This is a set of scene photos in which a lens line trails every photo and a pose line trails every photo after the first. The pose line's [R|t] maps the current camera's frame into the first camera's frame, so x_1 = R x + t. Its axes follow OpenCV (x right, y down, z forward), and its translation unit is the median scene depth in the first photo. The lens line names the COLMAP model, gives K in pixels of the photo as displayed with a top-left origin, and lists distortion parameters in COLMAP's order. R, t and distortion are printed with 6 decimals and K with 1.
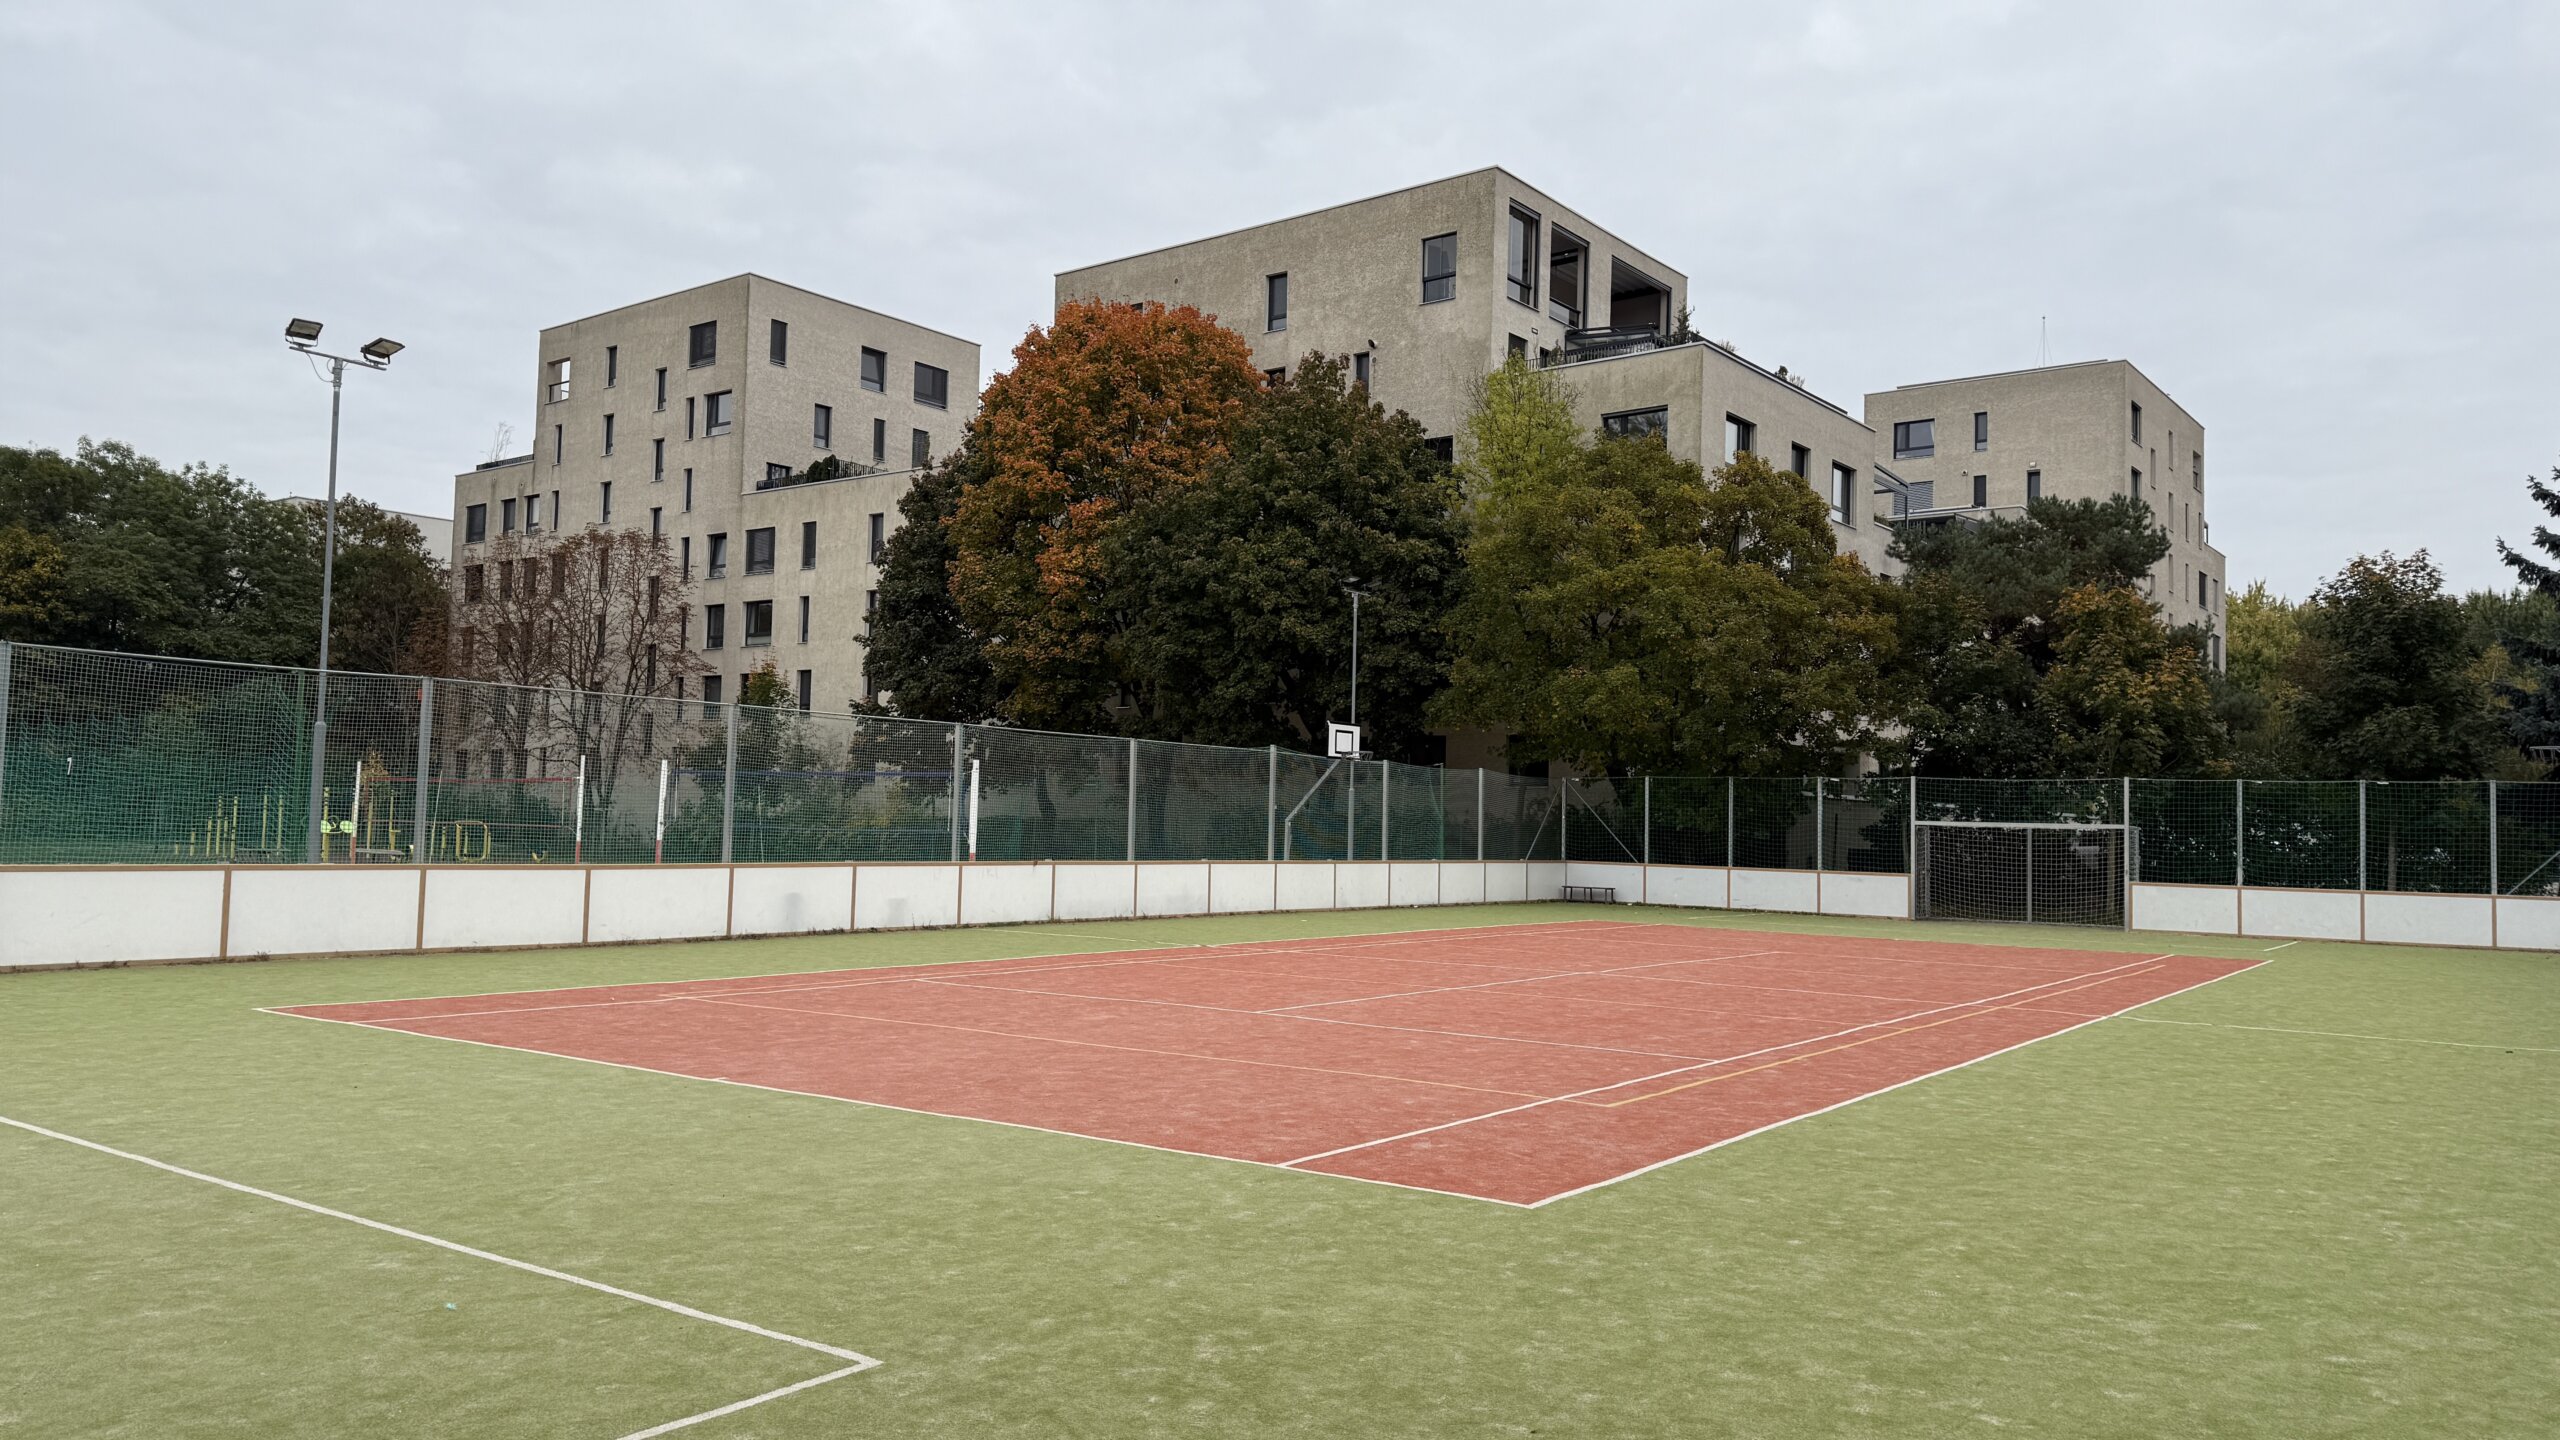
lens RADIAL K [[1756.0, 0, 1279.5], [0, 1756.0, 739.7], [0, 0, 1]] dist [0.120508, -0.184702]
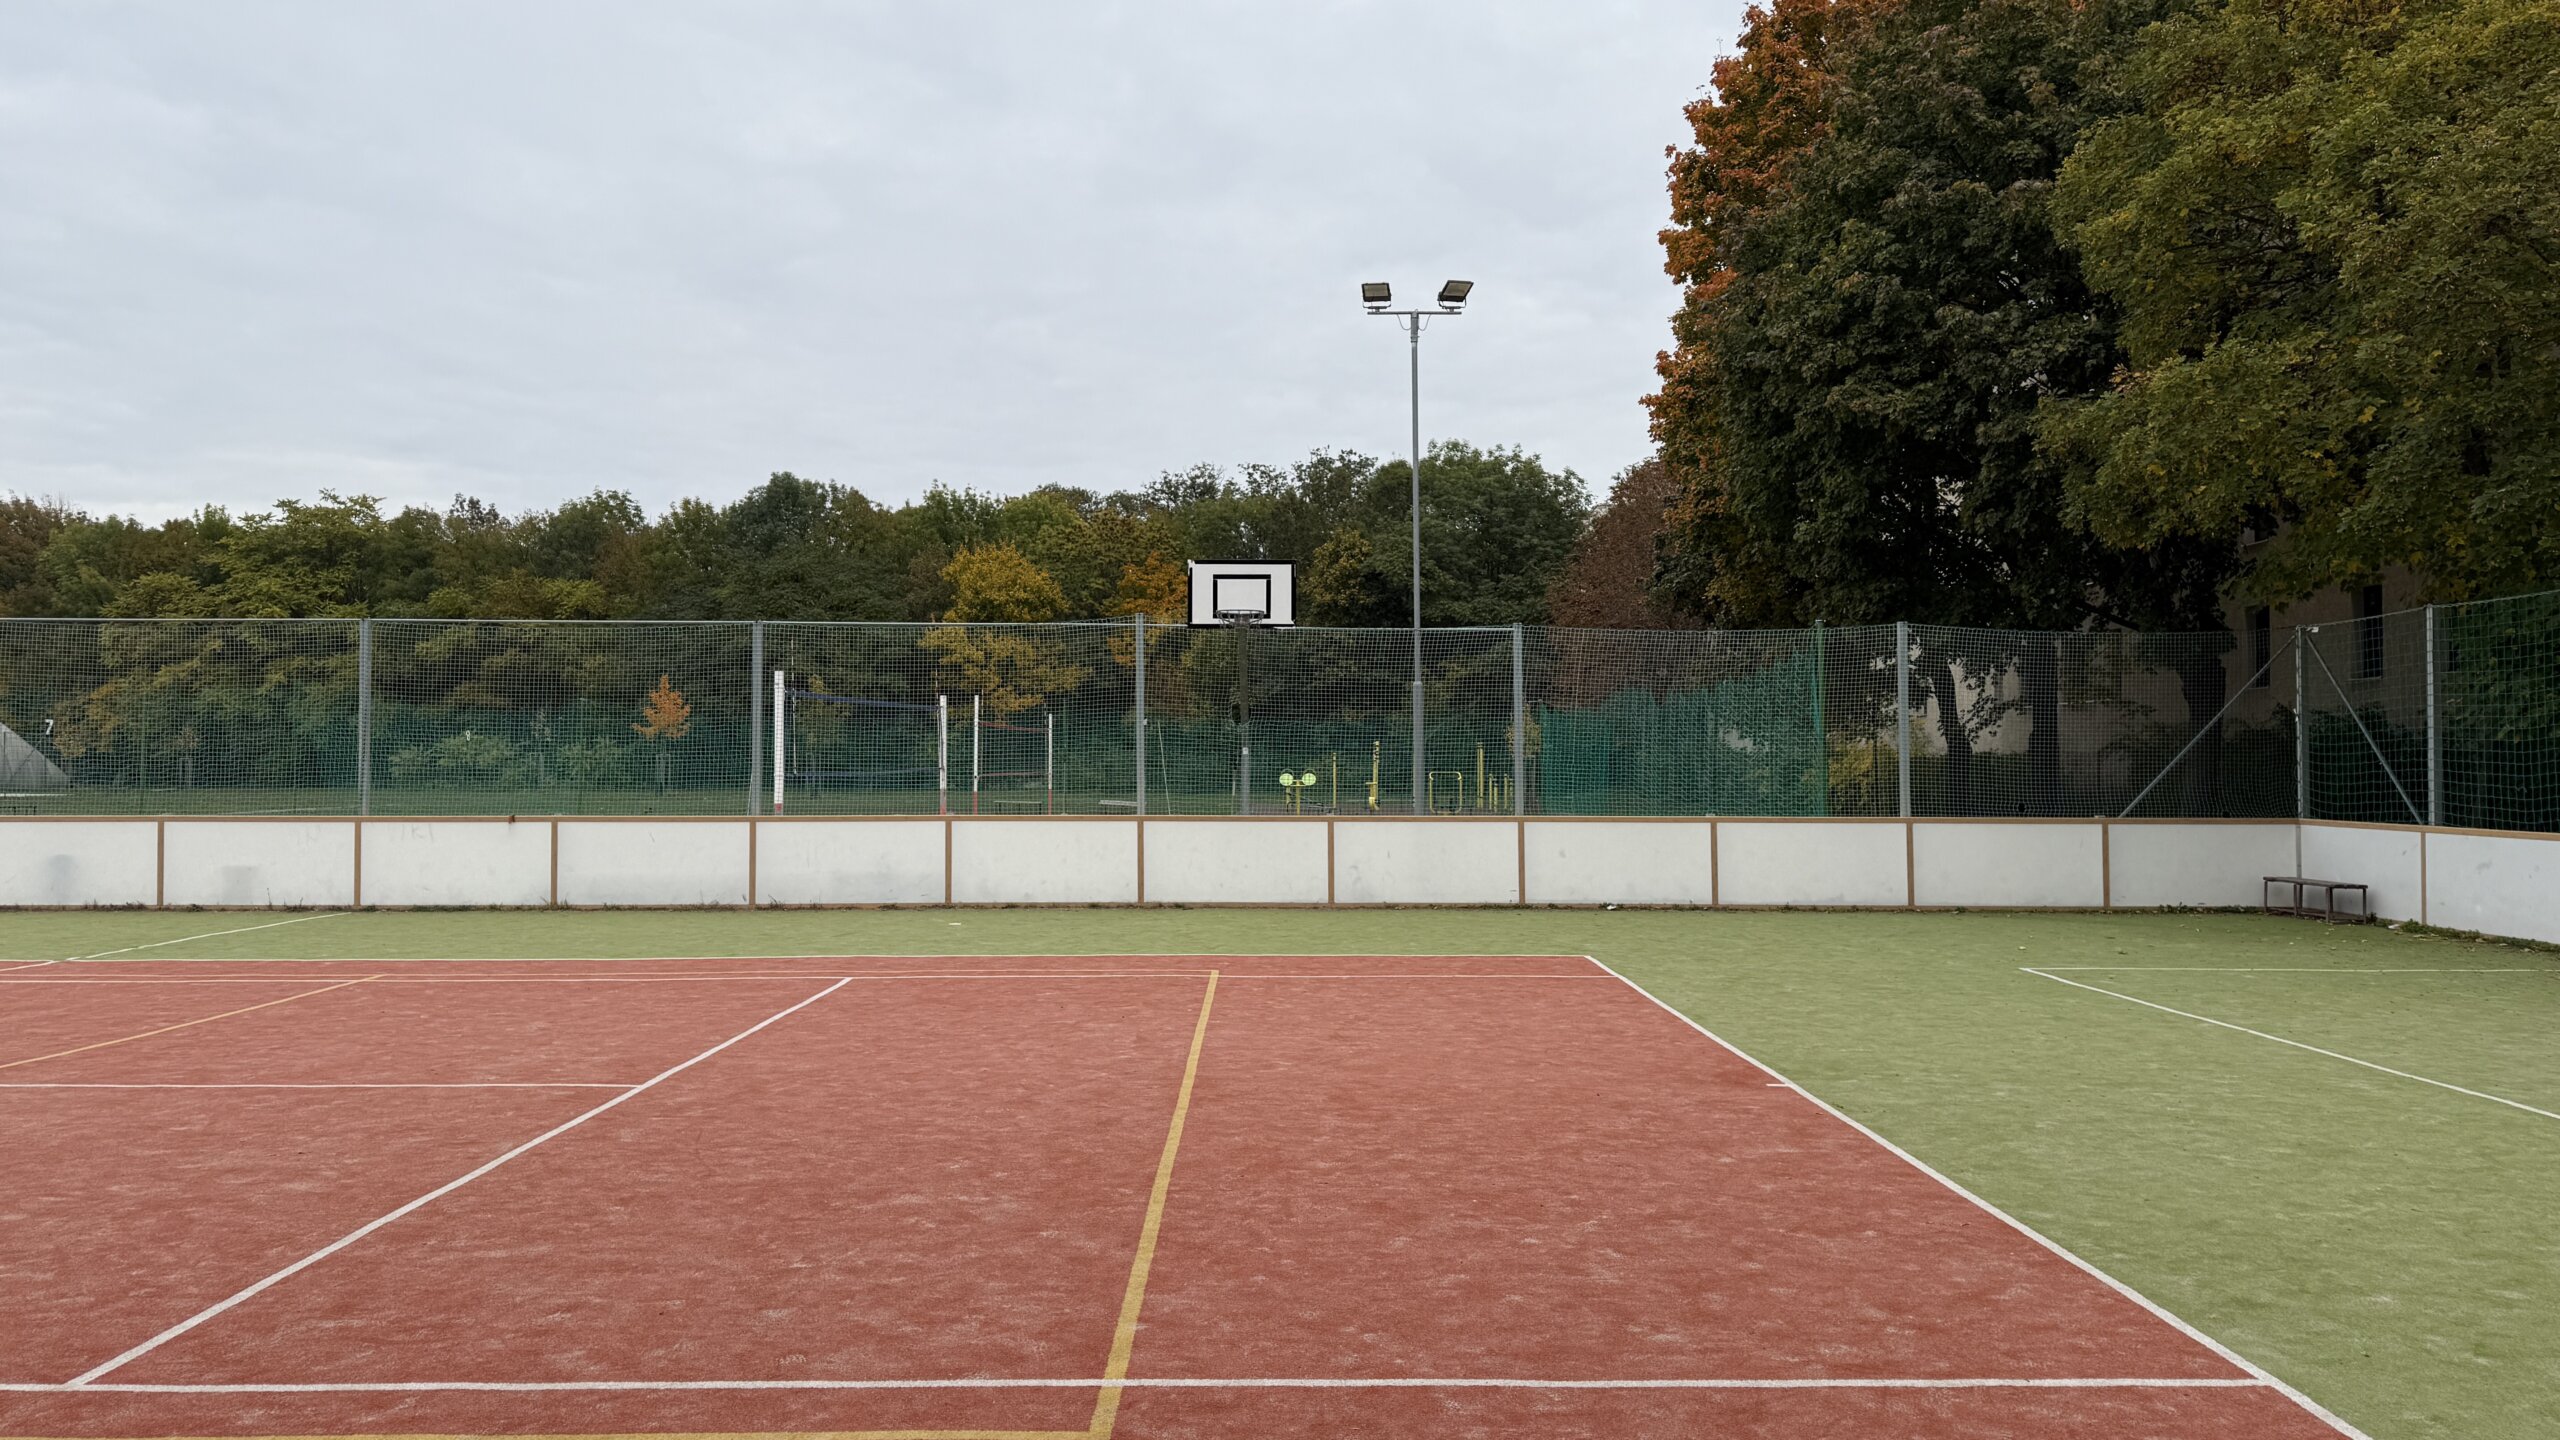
lens RADIAL K [[1756.0, 0, 1279.5], [0, 1756.0, 739.7], [0, 0, 1]] dist [0.120508, -0.184702]
pose [[0.579809, -0.033242, -0.814074, 0.352359], [0.054146, 0.998531, -0.002210, 0.034522], [0.812951, -0.042797, 0.580757, 0.509299]]
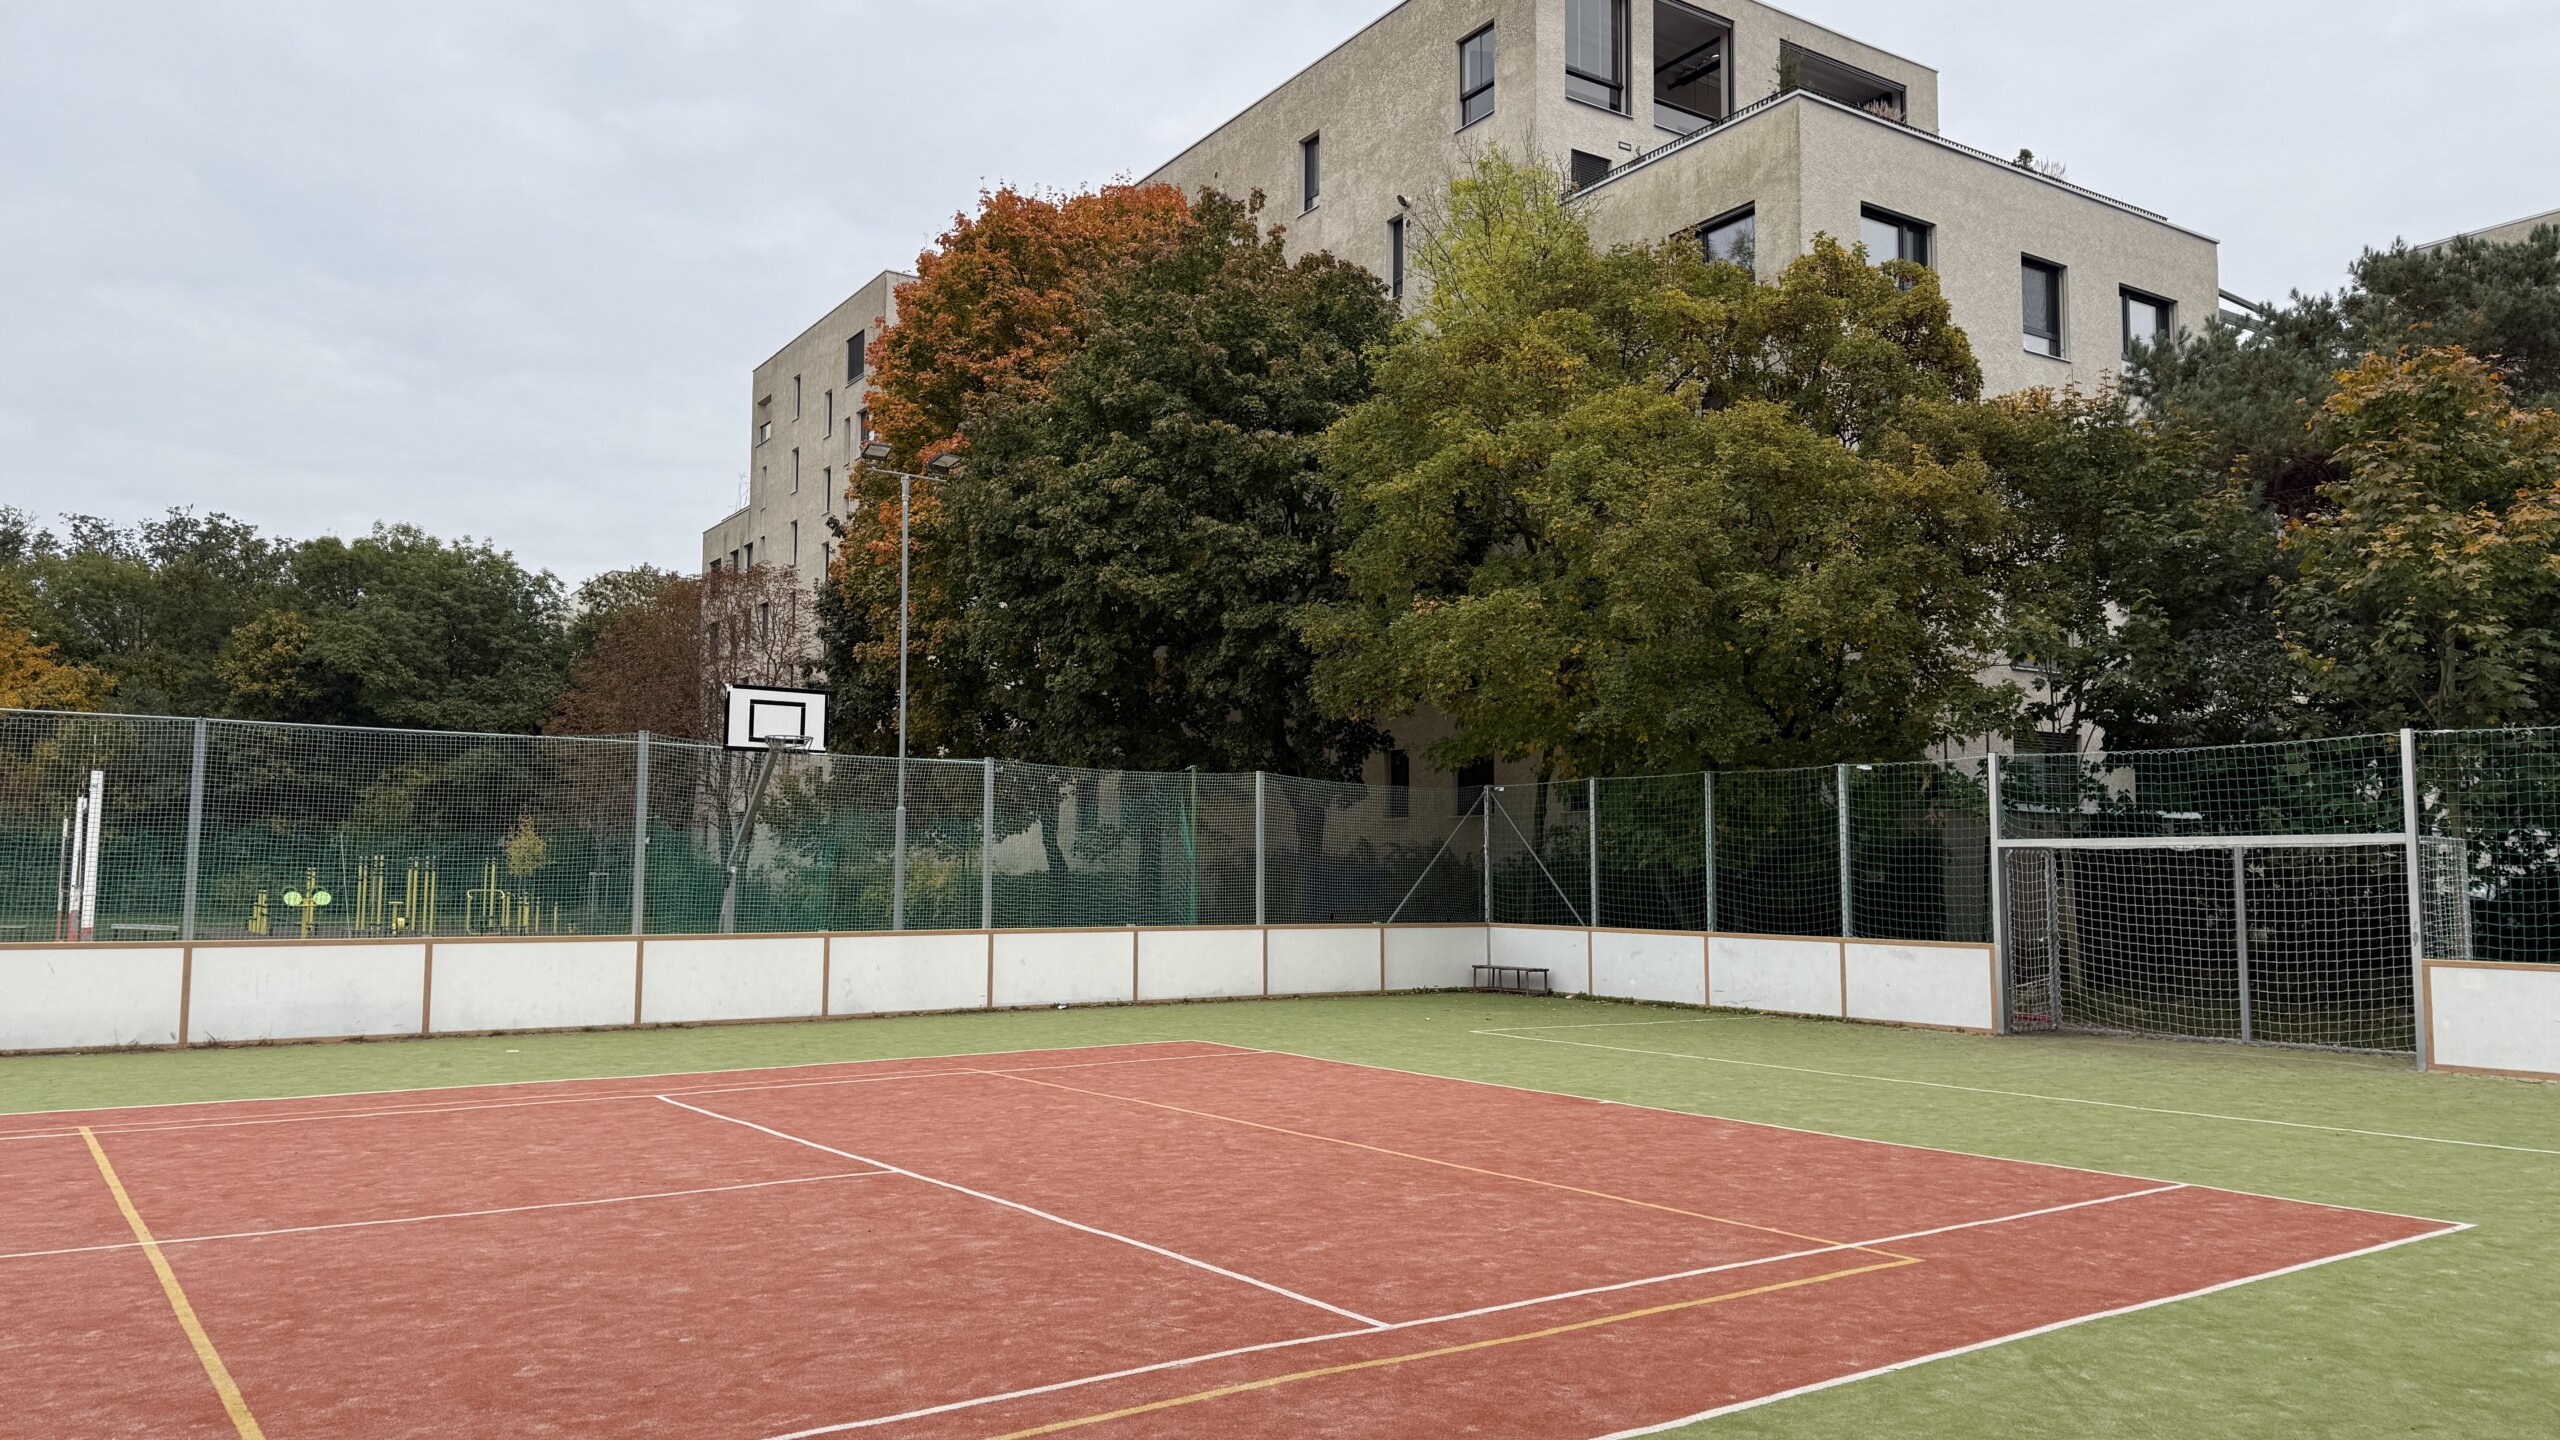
lens RADIAL K [[1756.0, 0, 1279.5], [0, 1756.0, 739.7], [0, 0, 1]] dist [0.120508, -0.184702]
pose [[0.948290, -0.042997, -0.314480, 0.270258], [0.032235, 0.998706, -0.039346, 0.025408], [0.315765, 0.027174, 0.948448, 0.374629]]
